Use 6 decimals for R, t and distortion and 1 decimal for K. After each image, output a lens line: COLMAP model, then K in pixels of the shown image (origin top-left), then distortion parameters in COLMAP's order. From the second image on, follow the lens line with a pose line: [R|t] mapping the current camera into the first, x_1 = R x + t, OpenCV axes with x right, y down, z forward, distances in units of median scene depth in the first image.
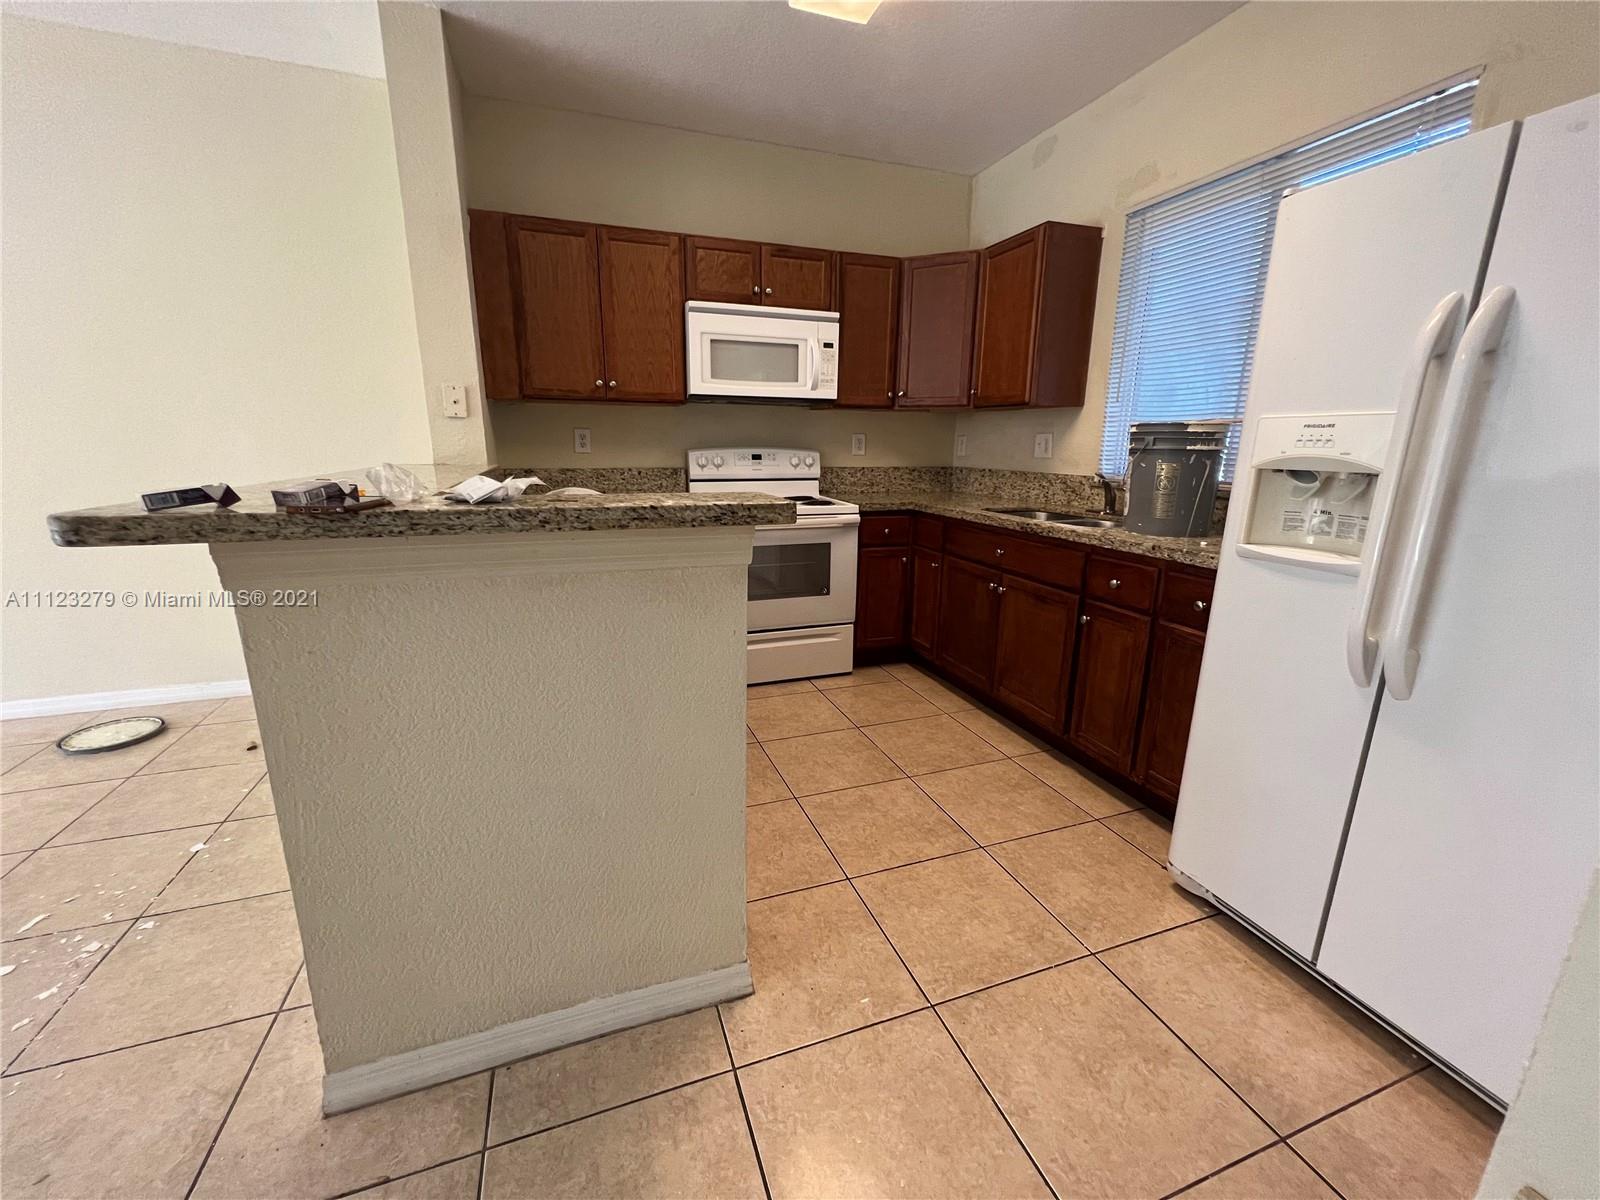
lens RADIAL K [[638.6, 0, 796.1], [0, 638.6, 598.7], [0, 0, 1]] dist [-0.001179, 0.000687]
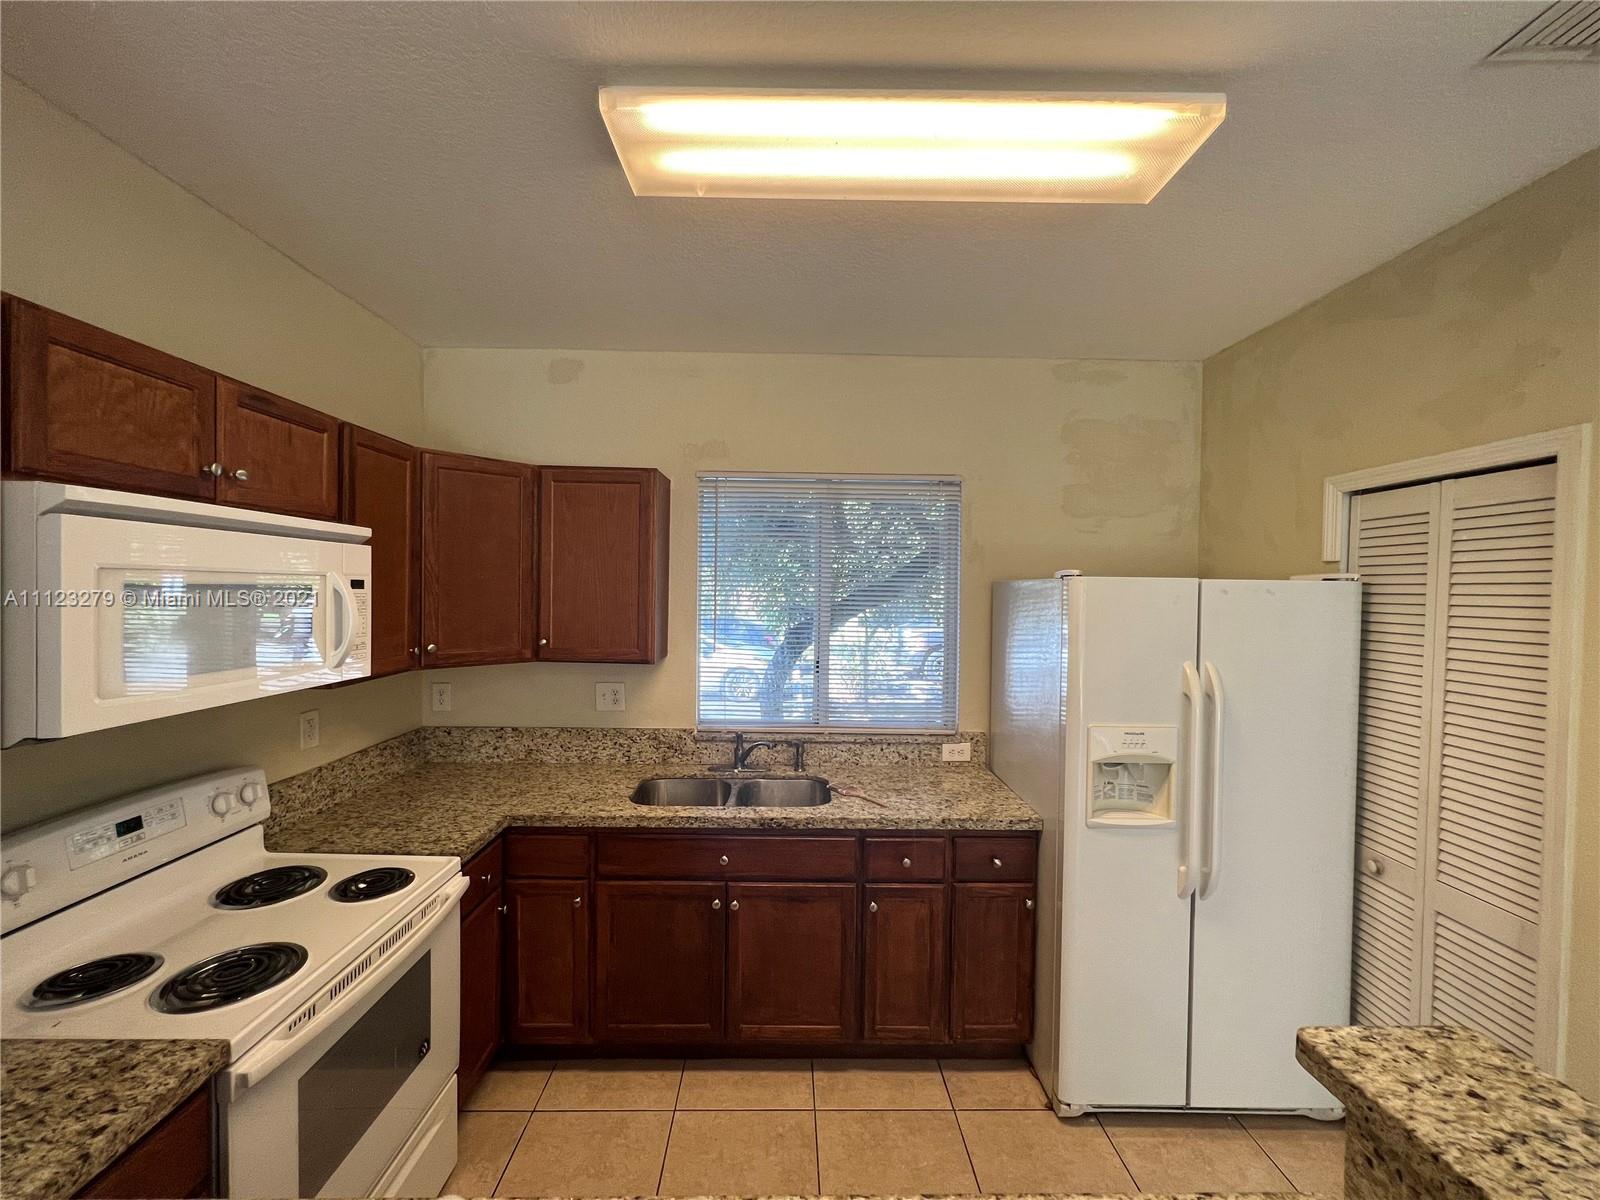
lens RADIAL K [[638.6, 0, 798.1], [0, 638.6, 601.9], [0, 0, 1]] dist [-0.001179, 0.000687]
pose [[0.323759, -0.023179, 0.945856, -0.354511], [0.216503, 0.974990, -0.050215, -0.286806], [-0.921036, 0.221038, 0.320680, 0.509453]]
